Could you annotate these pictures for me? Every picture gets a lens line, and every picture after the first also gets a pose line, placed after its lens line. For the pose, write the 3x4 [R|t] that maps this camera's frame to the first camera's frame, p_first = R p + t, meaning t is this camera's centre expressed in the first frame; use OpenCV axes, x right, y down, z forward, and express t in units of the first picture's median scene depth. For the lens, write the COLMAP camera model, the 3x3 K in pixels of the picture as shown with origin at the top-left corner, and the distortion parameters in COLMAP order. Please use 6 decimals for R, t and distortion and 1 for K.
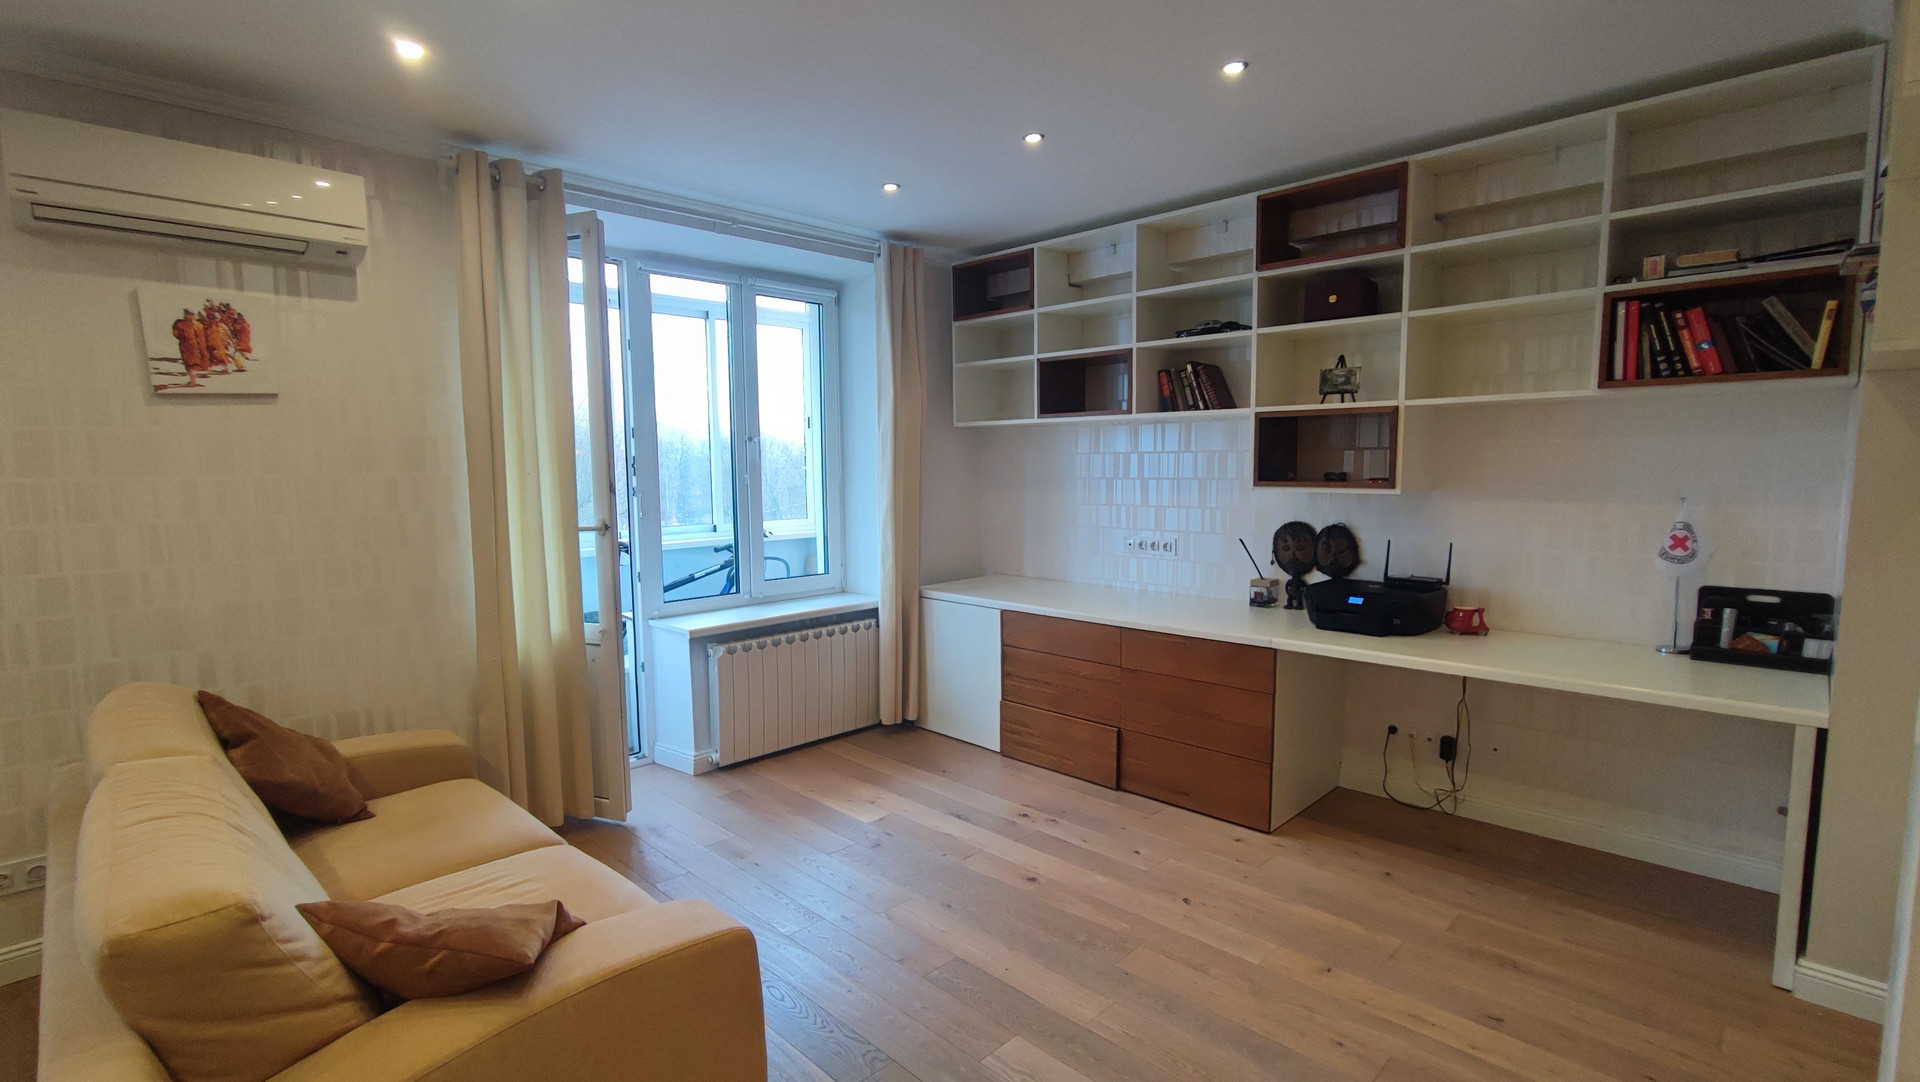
lens RADIAL K [[869.2, 0, 949.1], [0, 869.2, 549.9], [0, 0, 1]] dist [-0.015040, 0.008104]
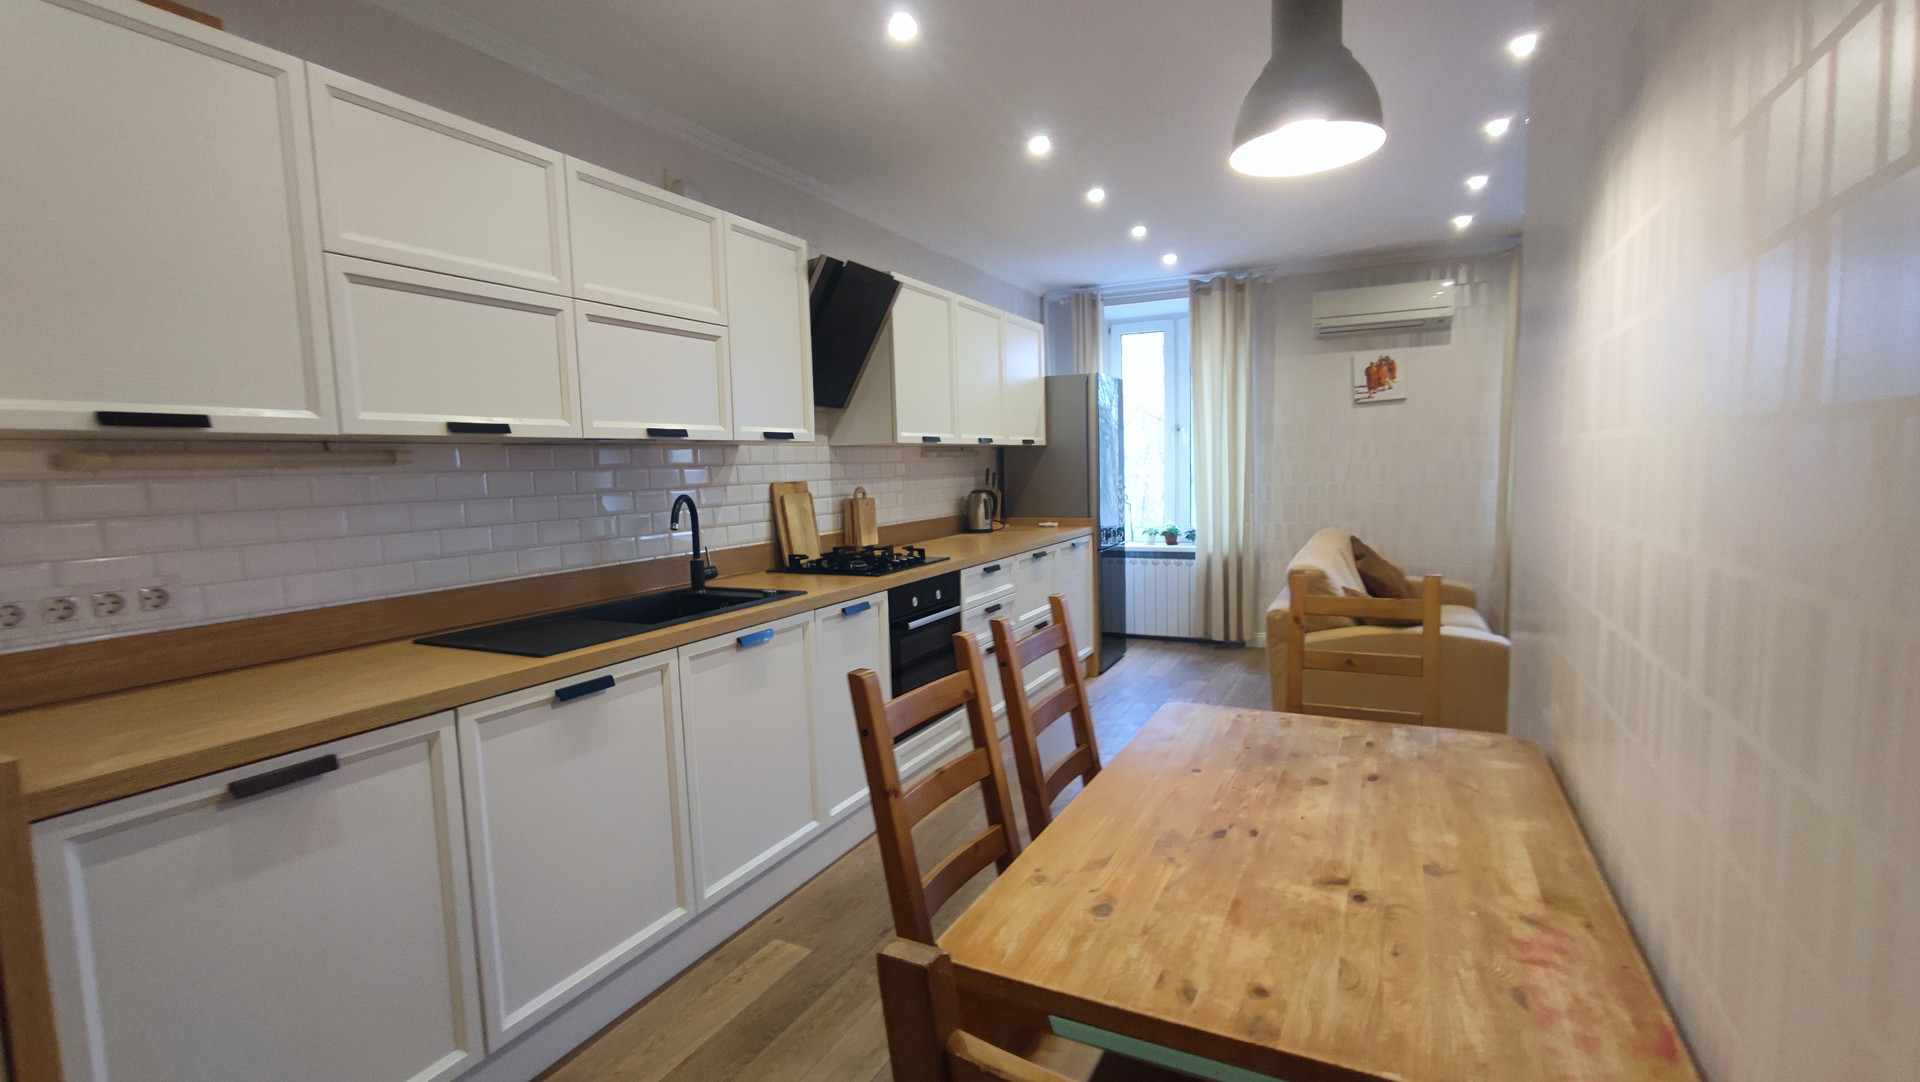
lens RADIAL K [[869.2, 0, 956.5], [0, 869.2, 550.2], [0, 0, 1]] dist [-0.015040, 0.008104]
pose [[0.312633, 0.098249, -0.944779, 0.800803], [-0.071417, 0.994252, 0.079761, 0.080251], [0.947185, 0.042537, 0.317853, -0.584959]]
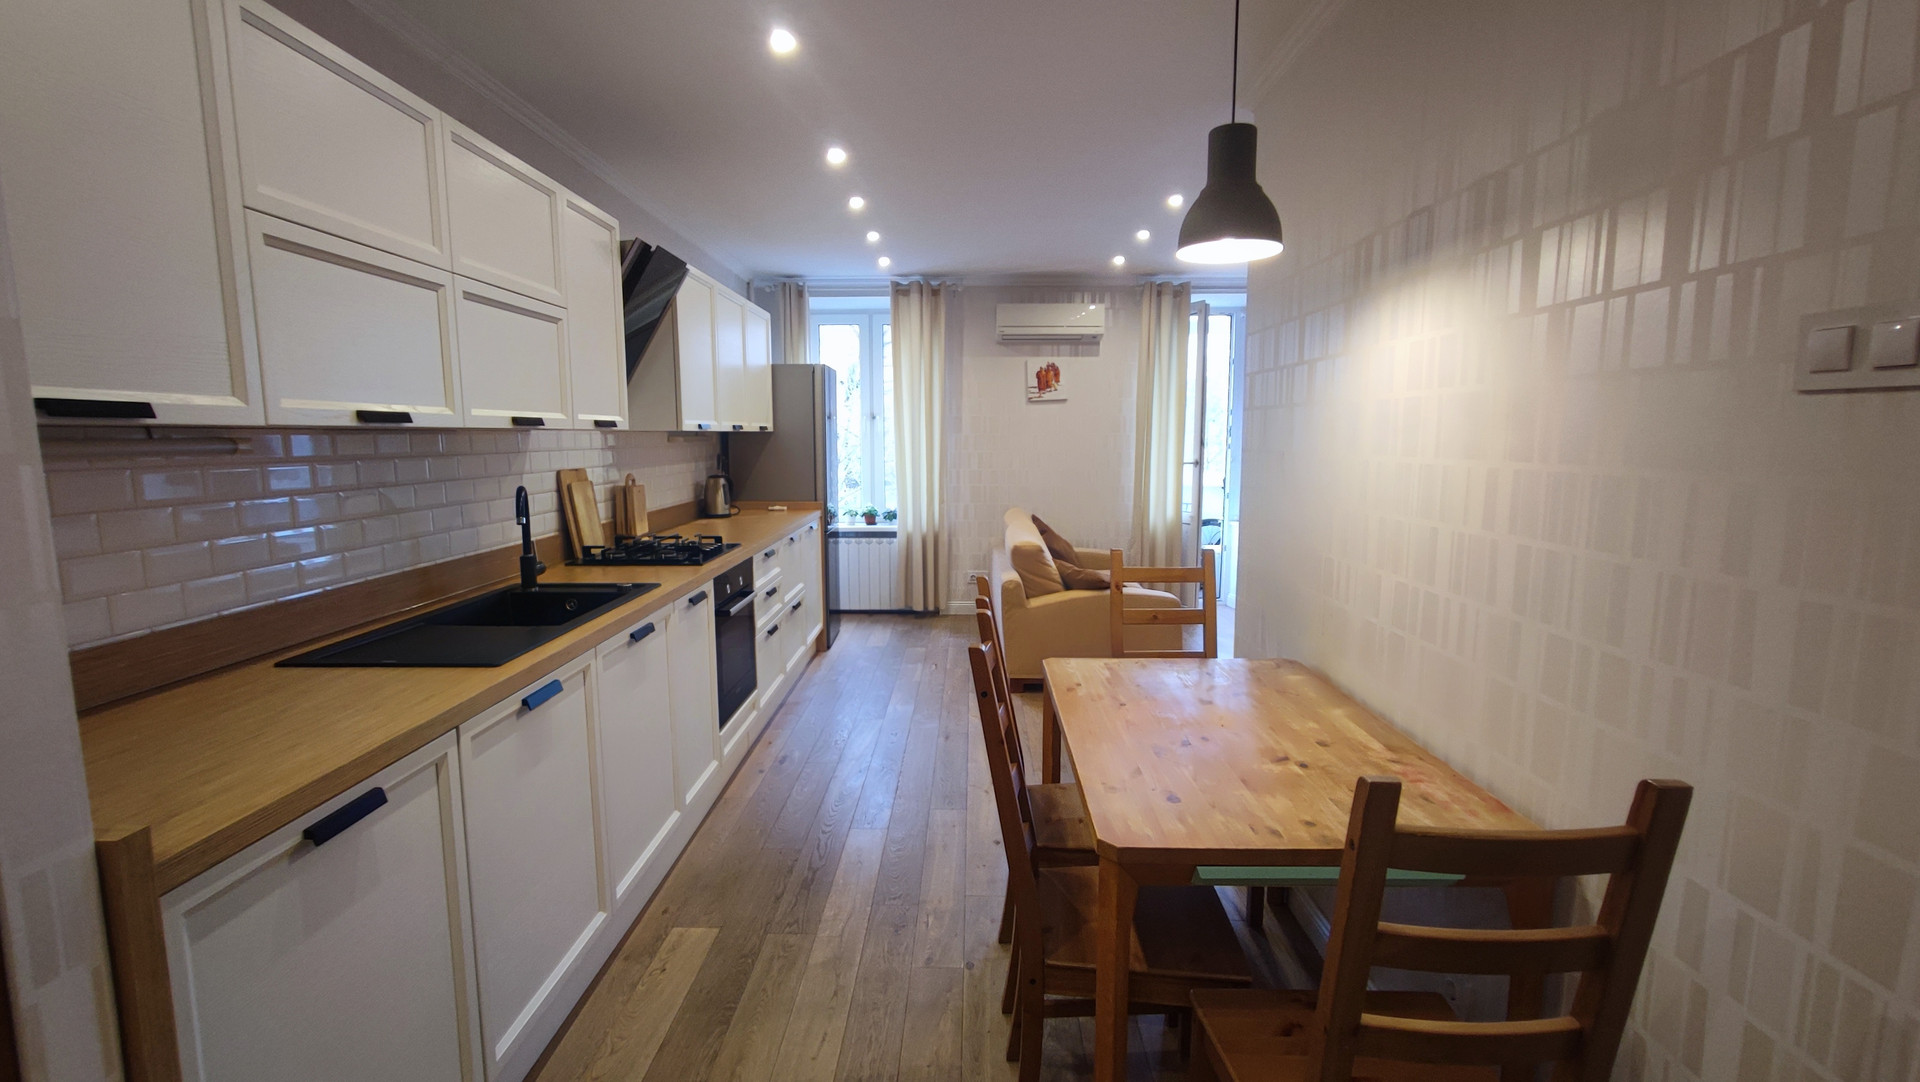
lens RADIAL K [[869.2, 0, 952.8], [0, 869.2, 552.9], [0, 0, 1]] dist [-0.015040, 0.008104]
pose [[0.694139, 0.108519, -0.711614, 0.742356], [-0.078400, 0.994088, 0.075121, 0.083604], [0.715559, 0.003646, 0.698543, -0.882428]]
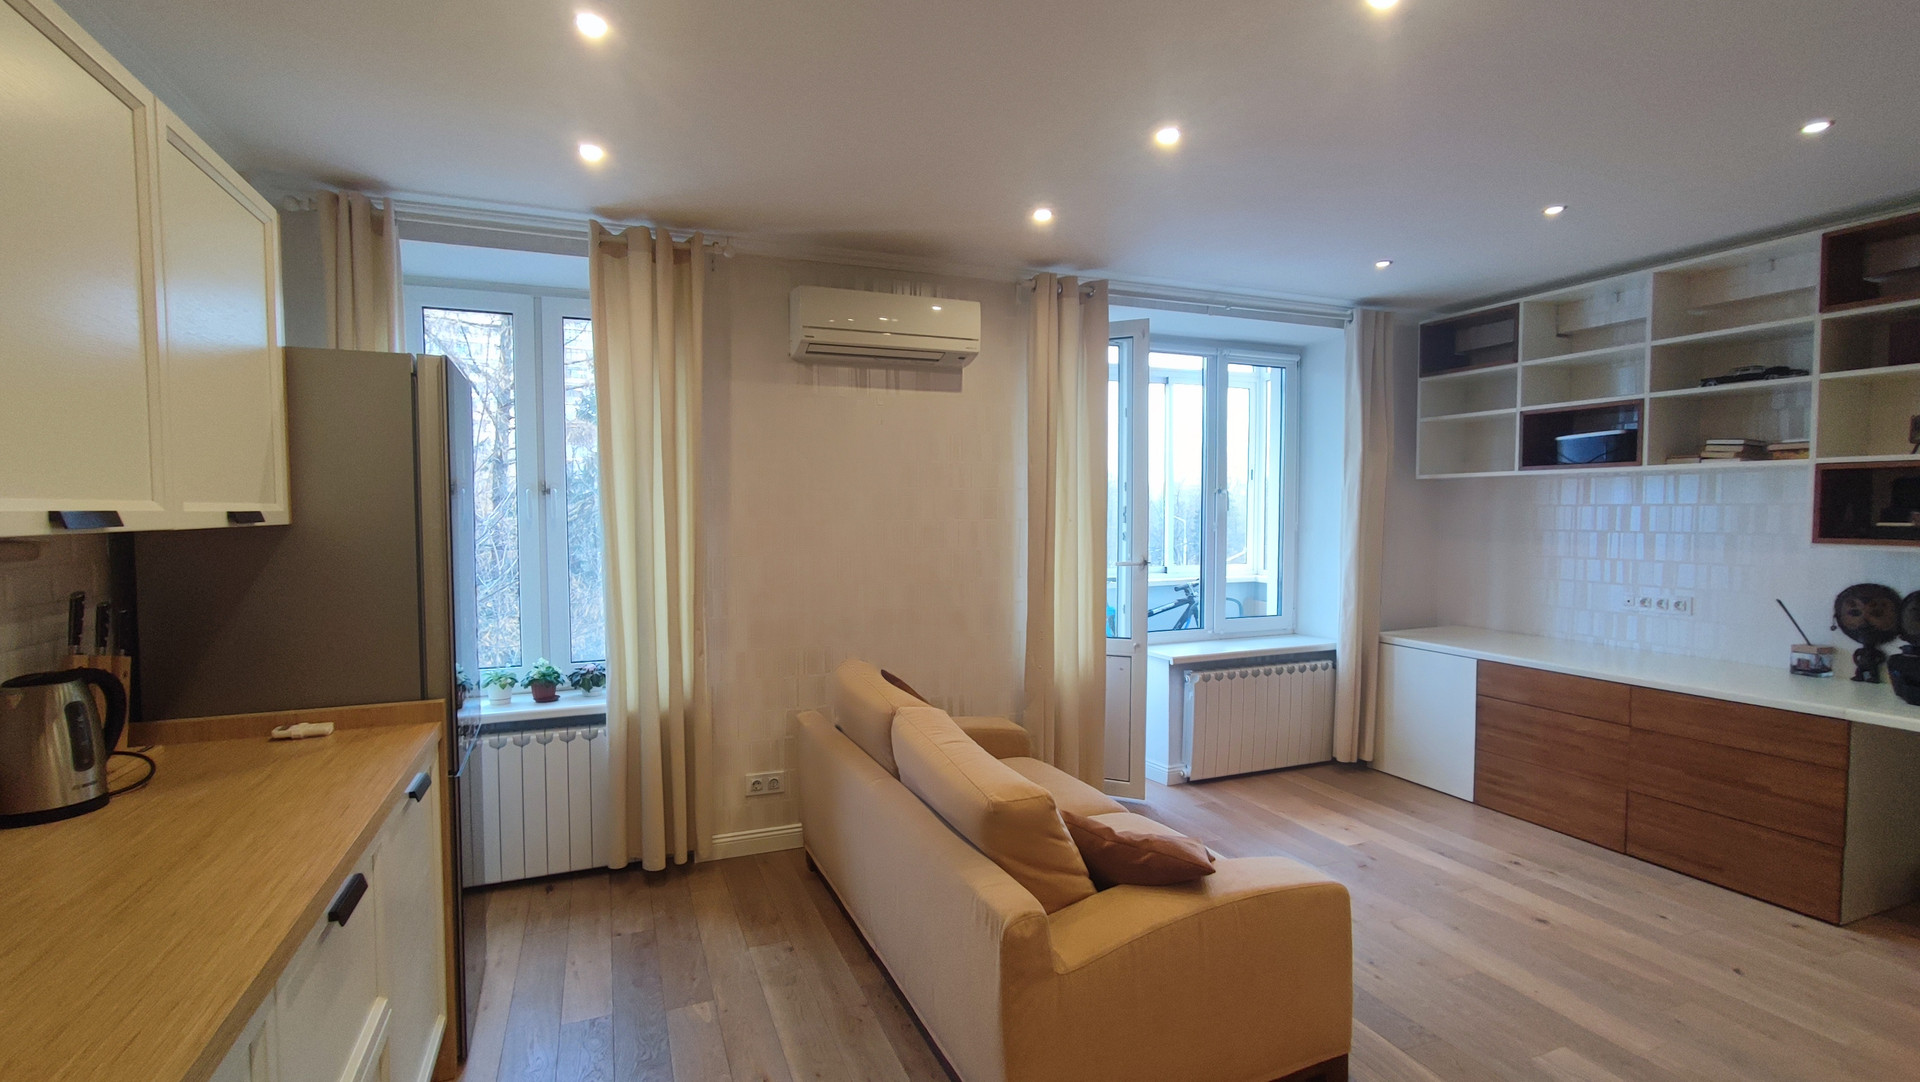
lens RADIAL K [[869.2, 0, 952.2], [0, 869.2, 550.4], [0, 0, 1]] dist [-0.015040, 0.008104]
pose [[0.920811, 0.025838, -0.389151, -0.170774], [-0.045105, 0.998163, -0.040455, 0.015724], [0.387391, 0.054804, 0.920285, -0.252930]]
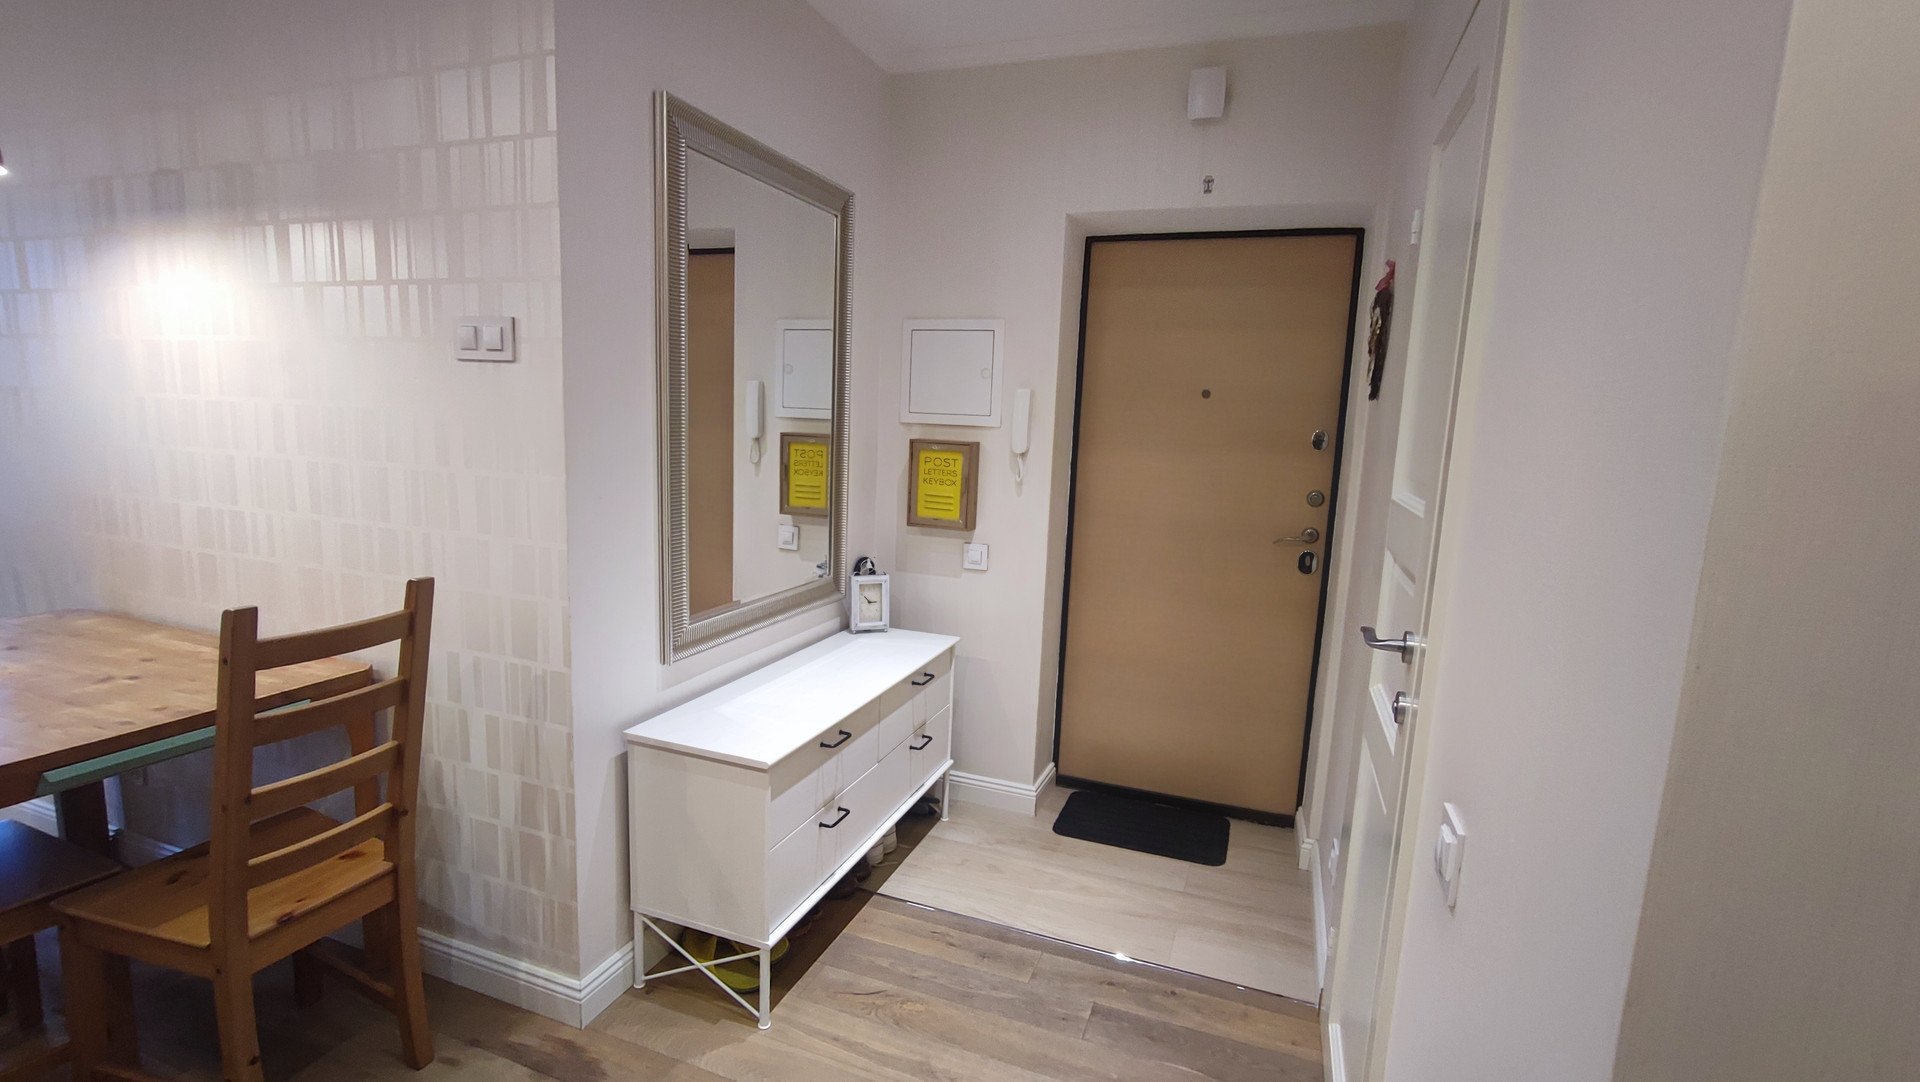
lens RADIAL K [[869.2, 0, 955.9], [0, 869.2, 551.1], [0, 0, 1]] dist [-0.015040, 0.008104]
pose [[0.907510, -0.012553, 0.419843, 0.789099], [-0.012253, 0.998337, 0.056337, 0.118738], [-0.419852, -0.056270, 0.905846, -1.132816]]
